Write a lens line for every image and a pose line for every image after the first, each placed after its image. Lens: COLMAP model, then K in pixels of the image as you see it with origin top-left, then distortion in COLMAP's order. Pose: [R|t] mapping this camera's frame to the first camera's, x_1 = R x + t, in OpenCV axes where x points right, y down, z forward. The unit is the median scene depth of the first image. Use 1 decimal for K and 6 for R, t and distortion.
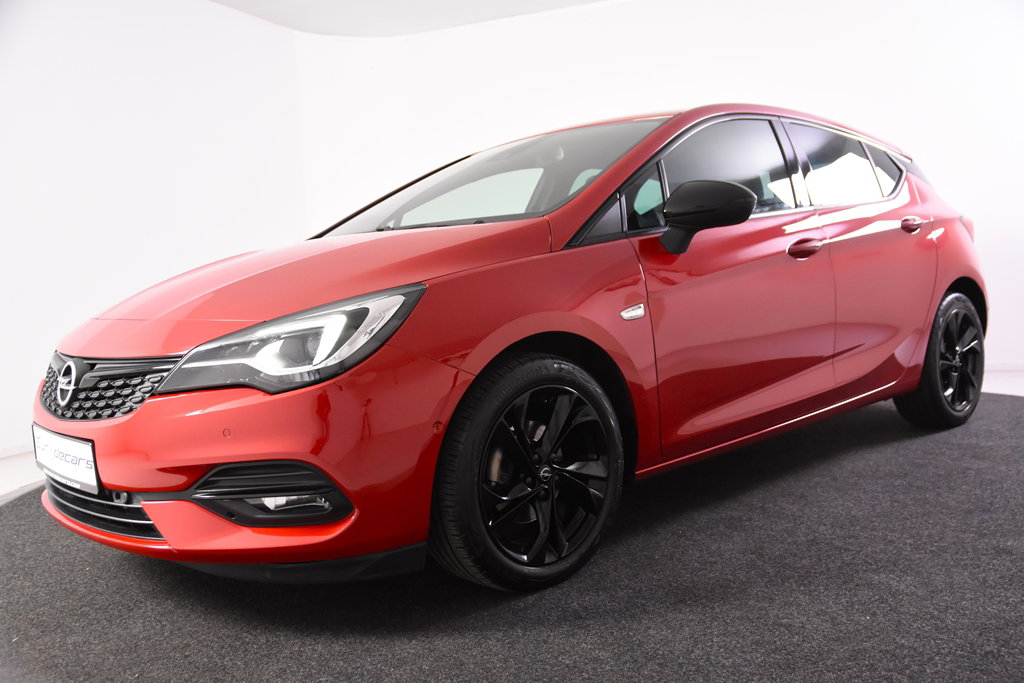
lens RADIAL K [[897.5, 0, 512.0], [0, 897.5, 341.5], [0, 0, 1]] dist [-0.119364, 0.163530]
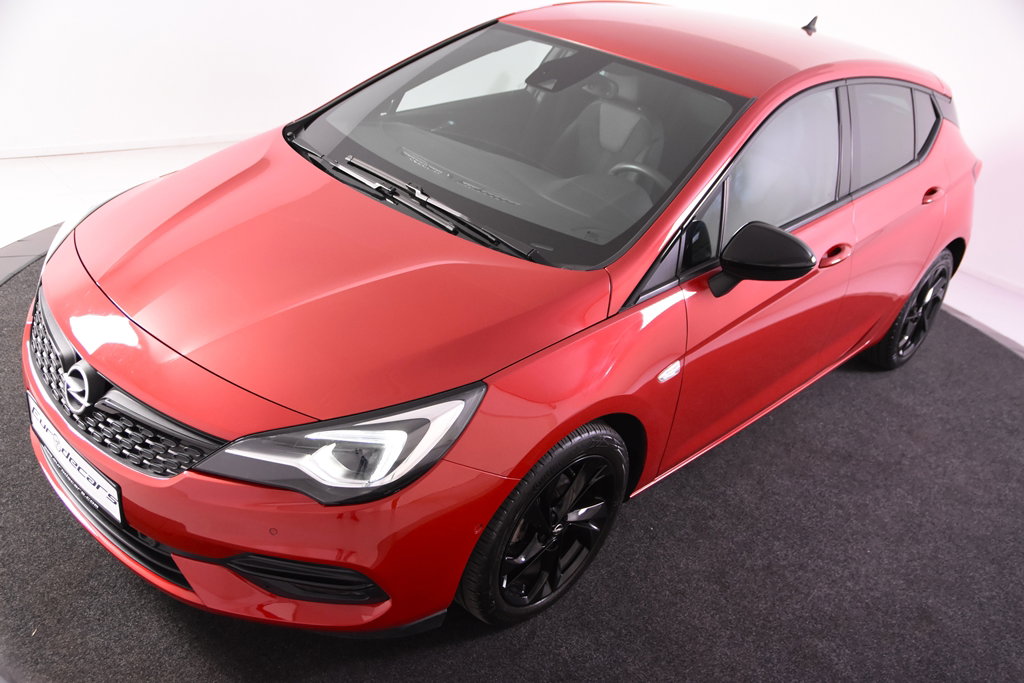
lens RADIAL K [[897.5, 0, 512.0], [0, 897.5, 341.5], [0, 0, 1]] dist [-0.119364, 0.163530]
pose [[0.978549, 0.149134, 0.142128, -0.201994], [-0.191499, 0.912838, 0.360632, -0.430785], [-0.075957, -0.380113, 0.921816, 0.123380]]
